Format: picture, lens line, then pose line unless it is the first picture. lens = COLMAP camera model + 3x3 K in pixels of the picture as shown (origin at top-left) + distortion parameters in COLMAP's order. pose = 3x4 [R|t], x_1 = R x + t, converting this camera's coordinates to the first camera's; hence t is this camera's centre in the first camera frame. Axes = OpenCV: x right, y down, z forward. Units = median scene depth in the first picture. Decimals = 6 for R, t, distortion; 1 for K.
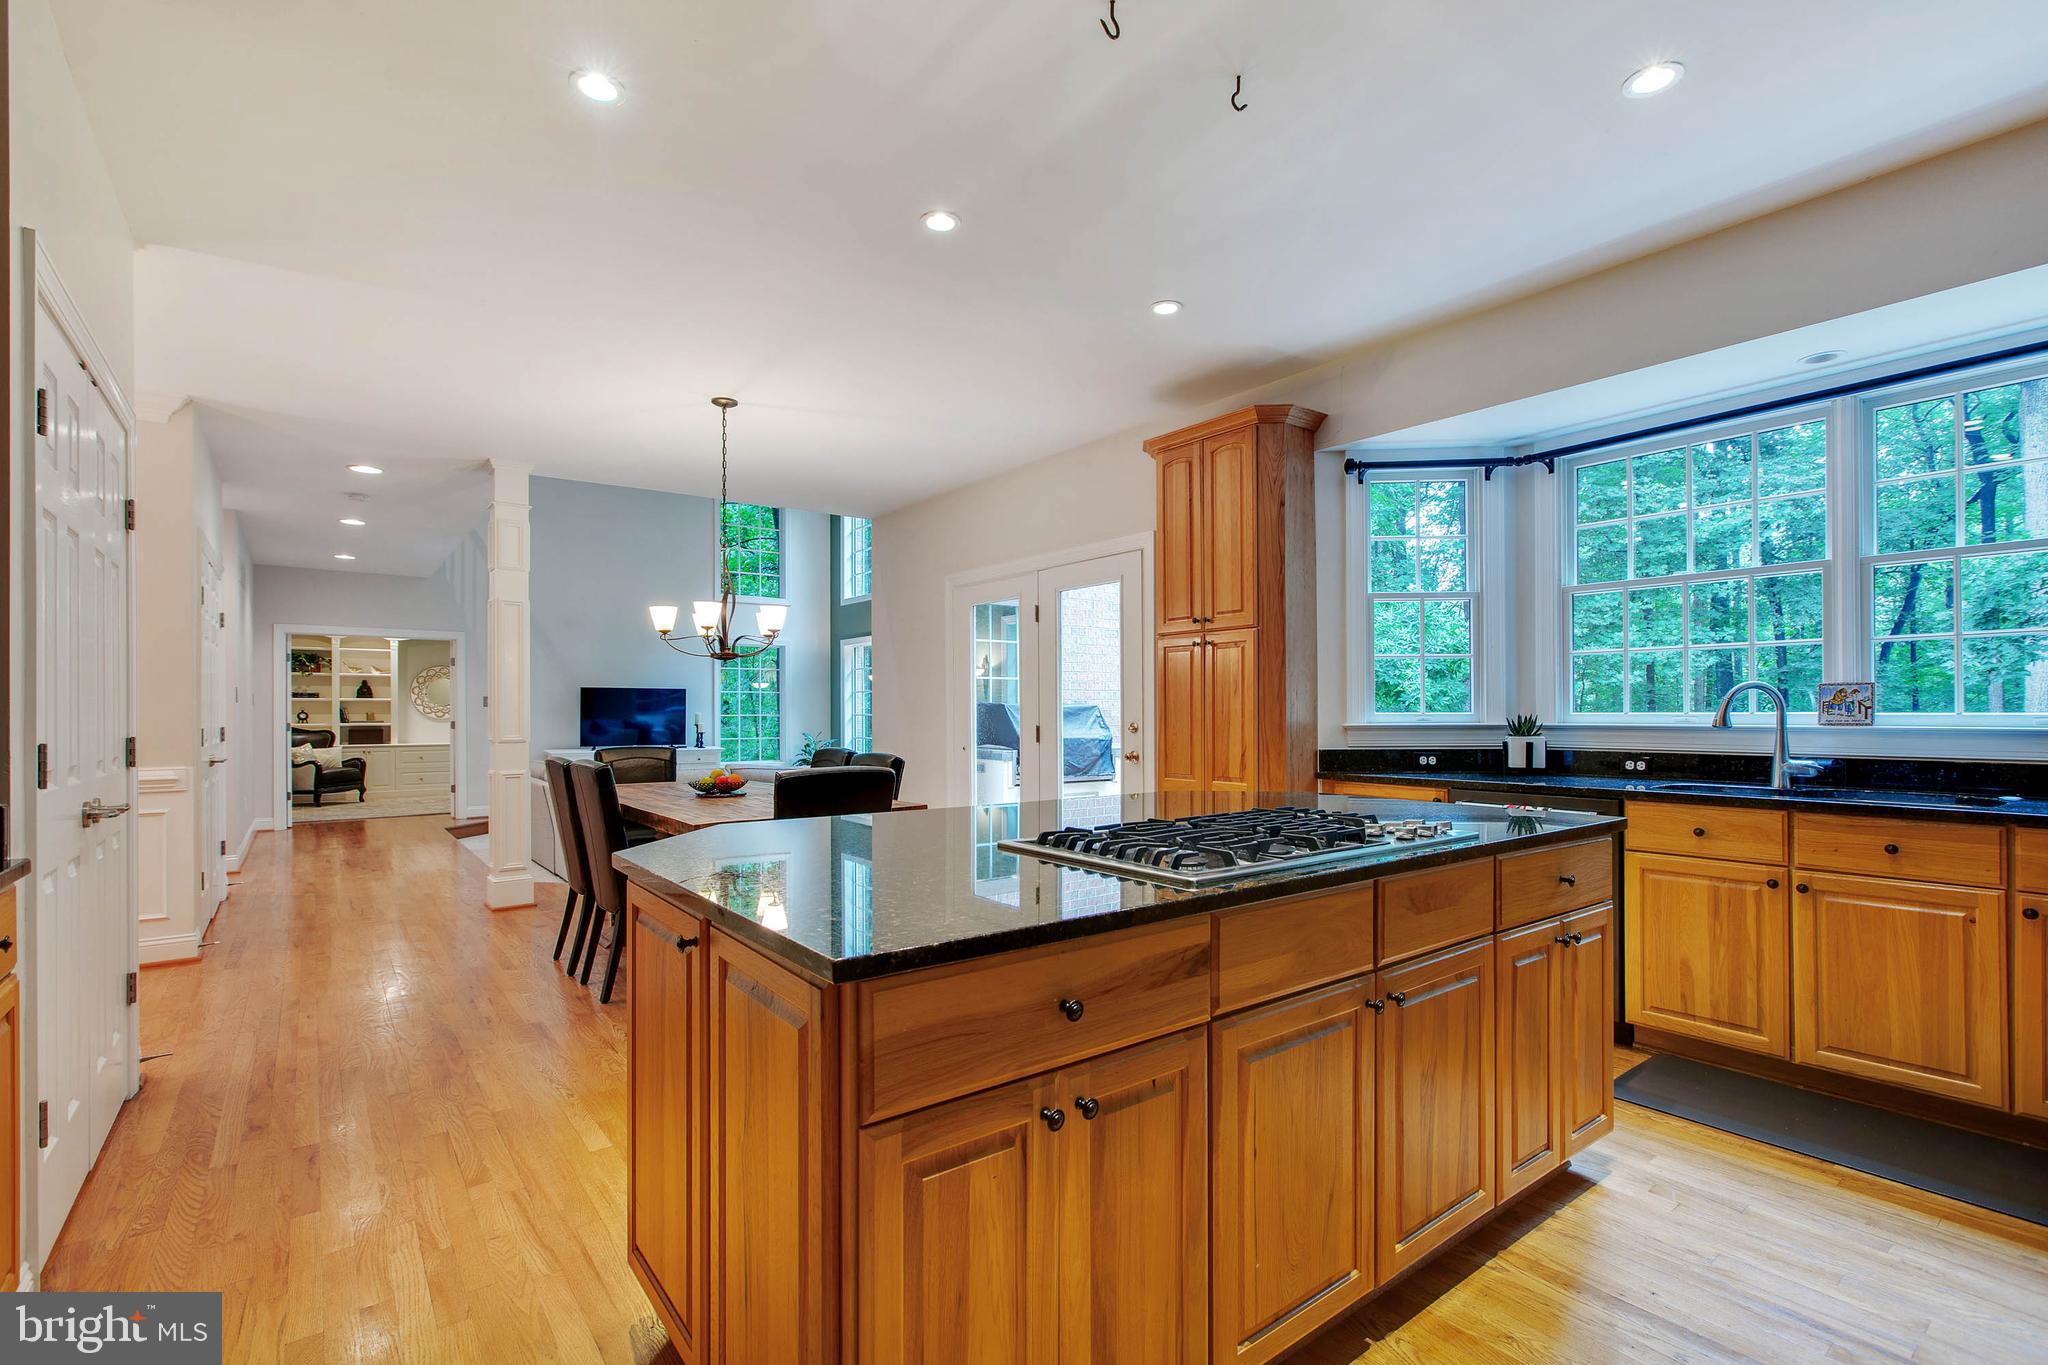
lens RADIAL K [[966.7, 0, 1024.5], [0, 966.7, 706.4], [0, 0, 1]] dist [-0.072908, 0.062364]
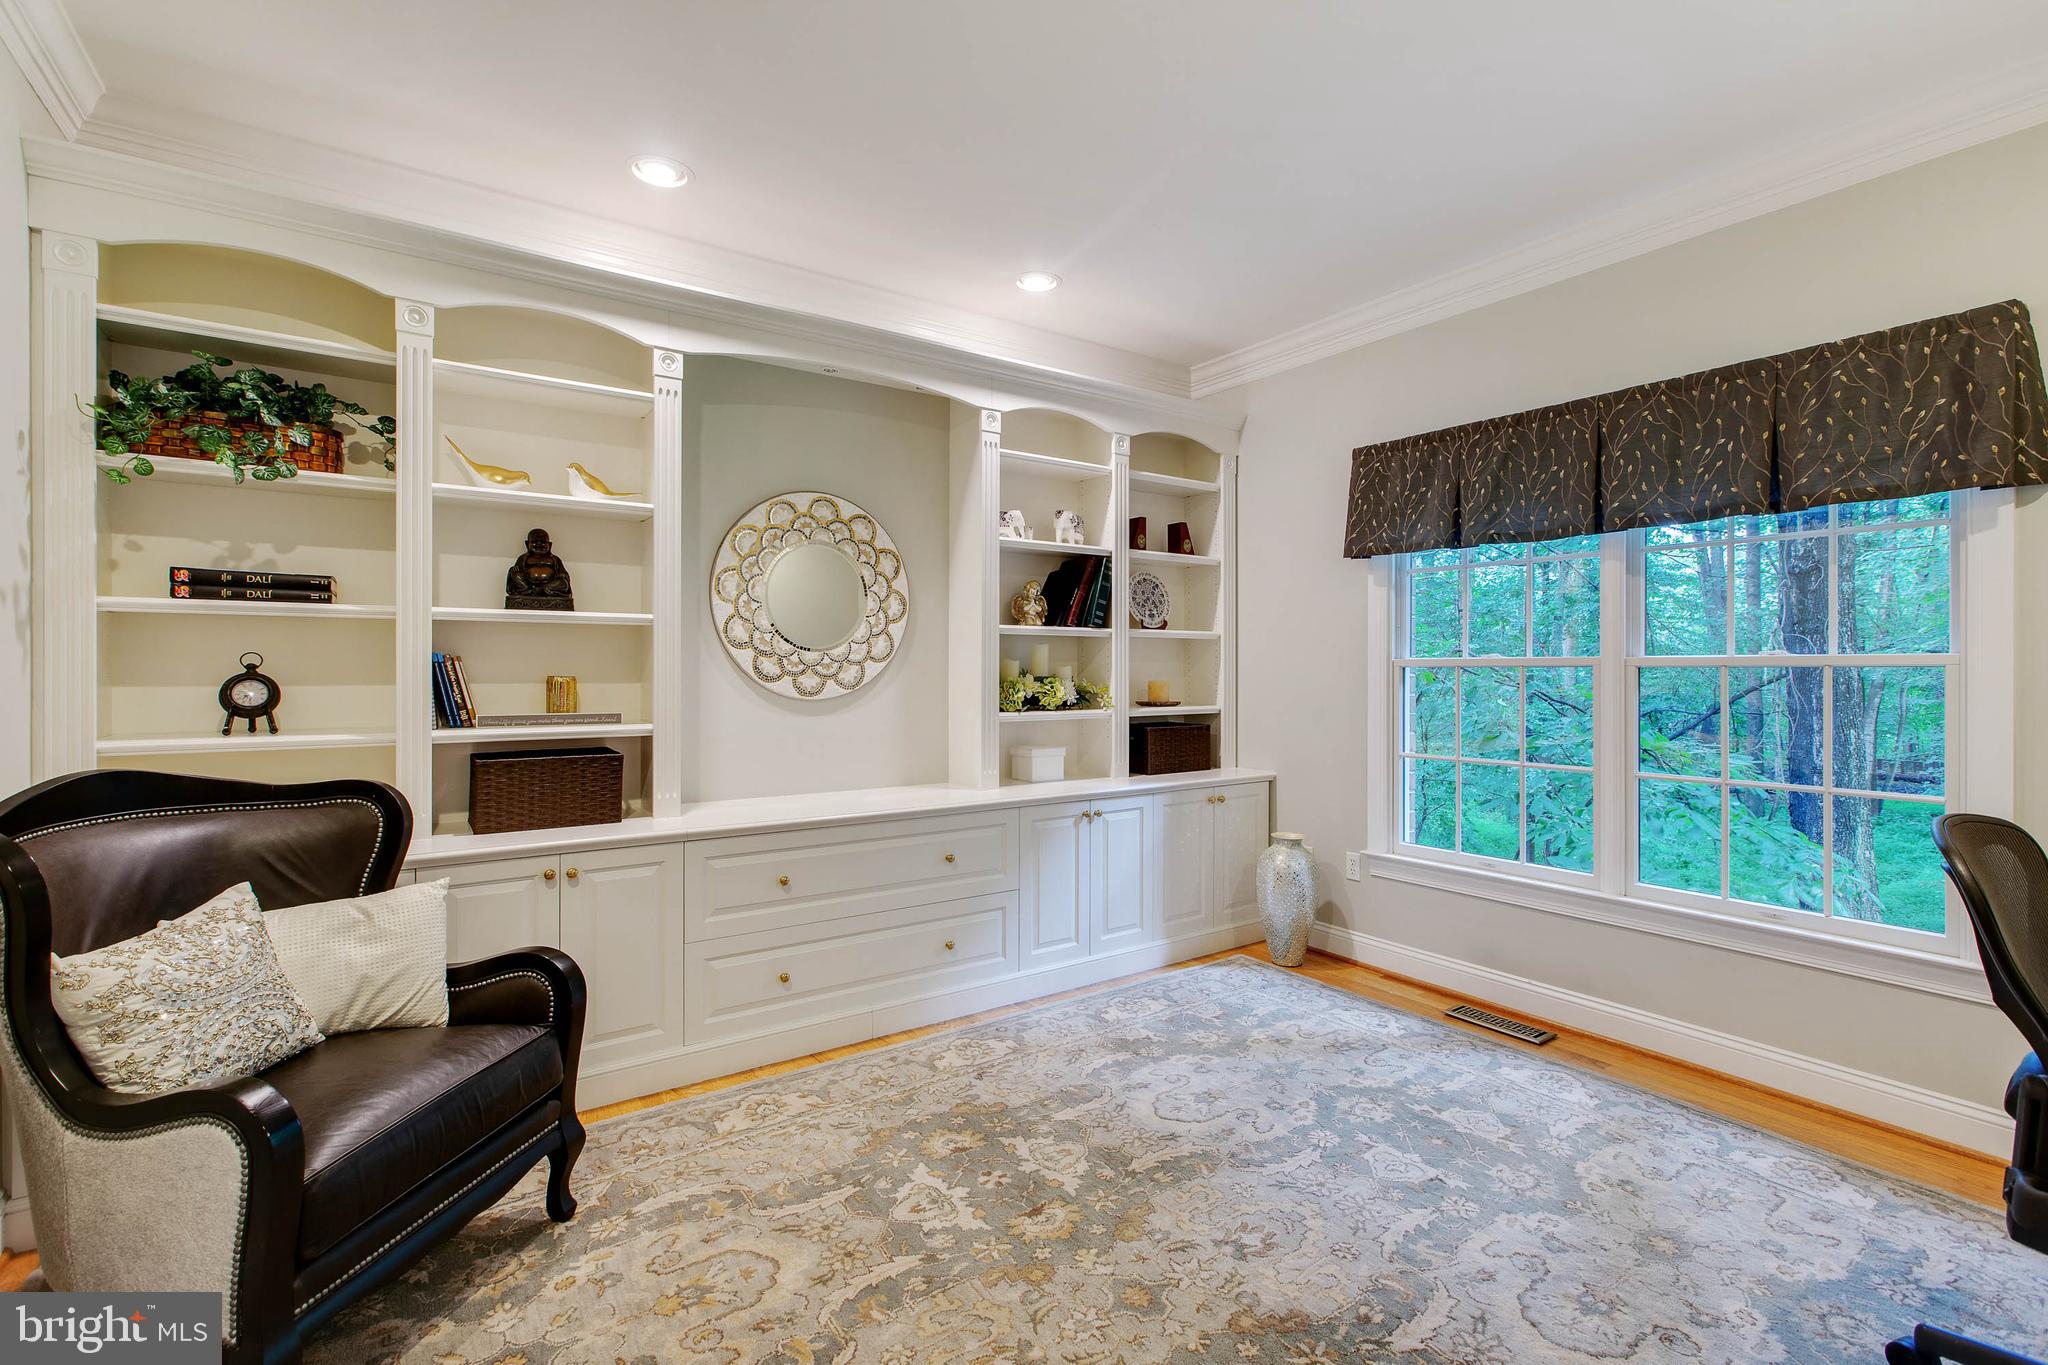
lens RADIAL K [[915.3, 0, 1034.8], [0, 915.3, 656.2], [0, 0, 1]] dist [-0.065069, 0.024145]
pose [[0.999182, -0.000504, -0.040437, -0.599730], [0.000470, 1.000000, -0.000853, 0.002263], [0.040438, 0.000833, 0.999182, 0.832153]]
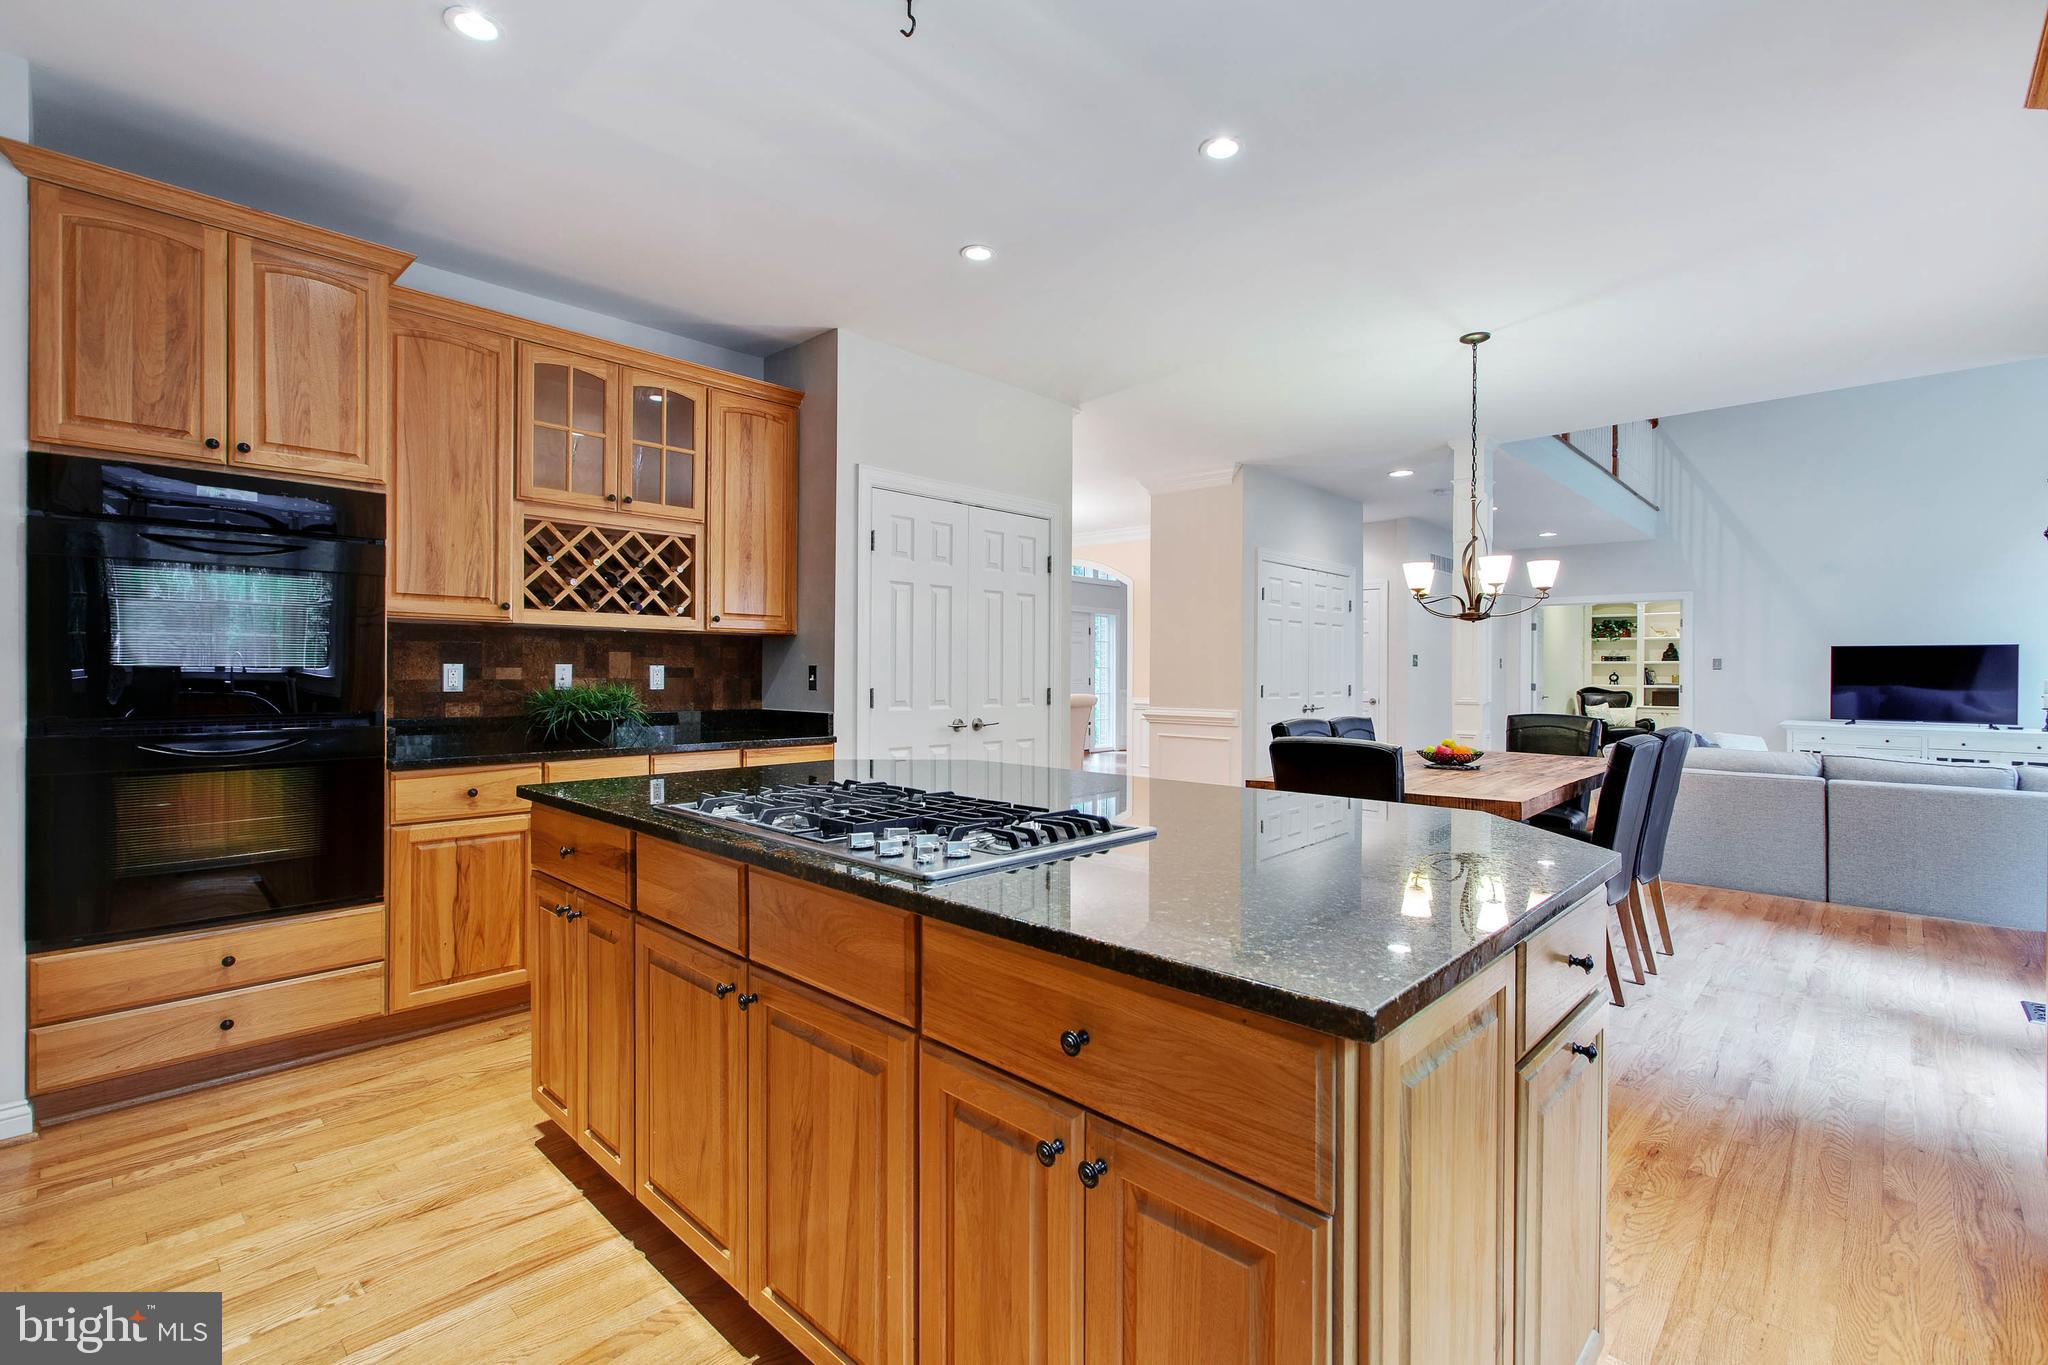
lens RADIAL K [[961.1, 0, 1030.9], [0, 961.1, 659.3], [0, 0, 1]] dist [-0.050093, 0.022654]
pose [[0.151213, -0.007345, -0.988474, 0.207590], [-0.002312, 0.999967, -0.007784, -0.001059], [0.988499, 0.003463, 0.151191, 0.177668]]
